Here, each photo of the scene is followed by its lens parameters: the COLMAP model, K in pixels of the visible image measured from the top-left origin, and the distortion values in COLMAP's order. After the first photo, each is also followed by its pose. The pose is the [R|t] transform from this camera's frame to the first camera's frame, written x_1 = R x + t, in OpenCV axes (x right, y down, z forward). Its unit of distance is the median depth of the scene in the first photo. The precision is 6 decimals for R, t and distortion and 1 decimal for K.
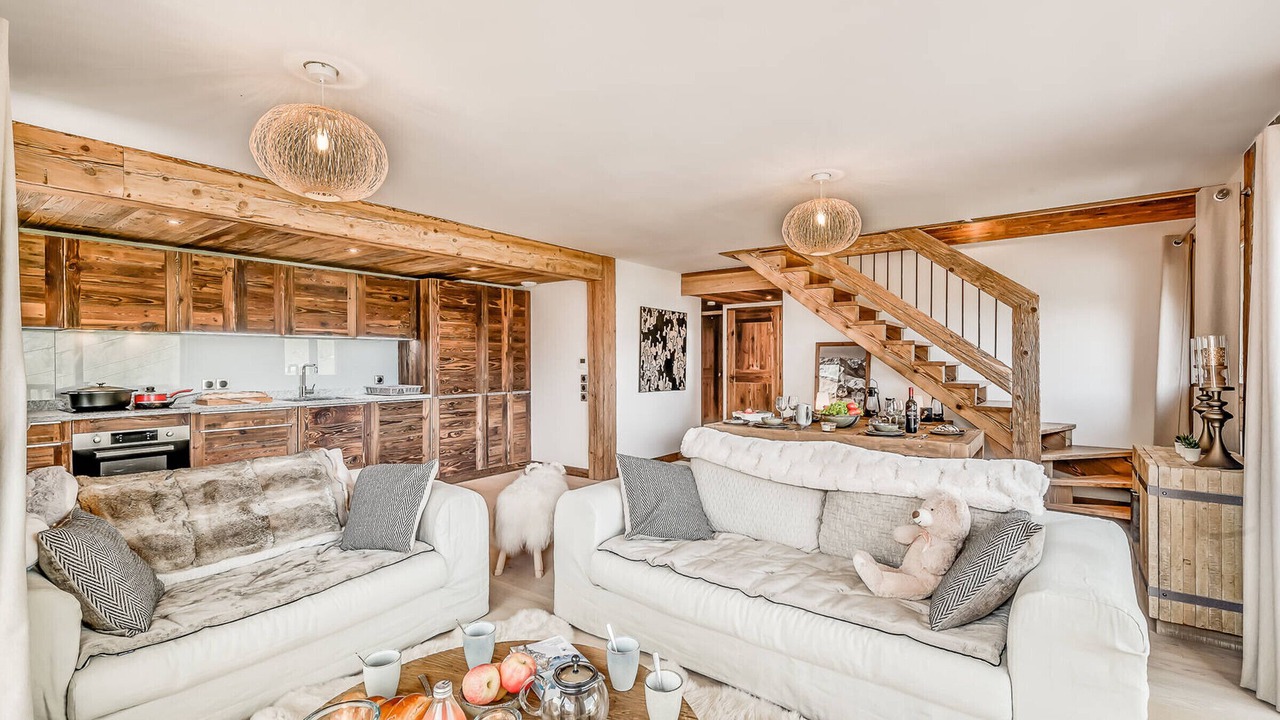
lens RADIAL K [[572.9, 0, 670.5], [0, 572.9, 358.1], [0, 0, 1]] dist [0.000389, 0.000027]
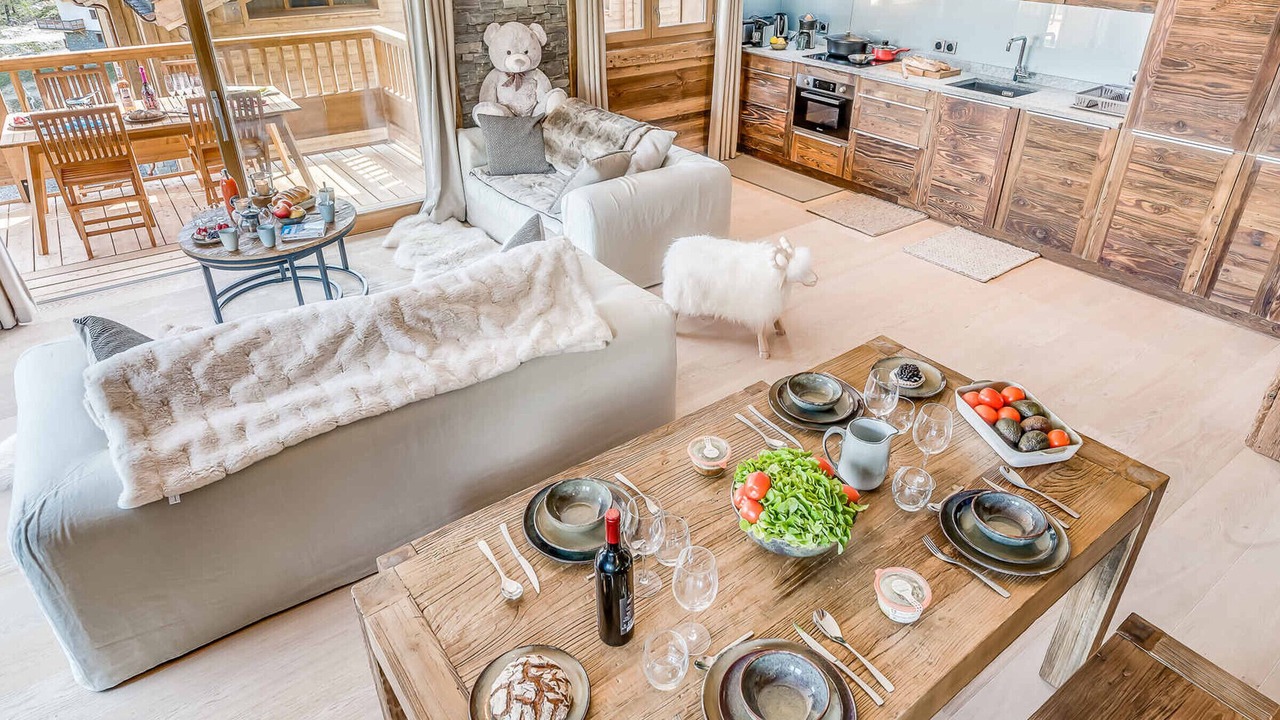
lens RADIAL K [[813.1, 0, 640.0], [0, 813.1, 360.0], [0, 0, 1]] dist [-0.003289, -0.002504]
pose [[-0.350925, 0.477277, -0.805642, 0.525977], [0.004755, 0.861255, 0.508151, -0.148036], [0.936392, 0.174492, -0.304505, 0.834092]]
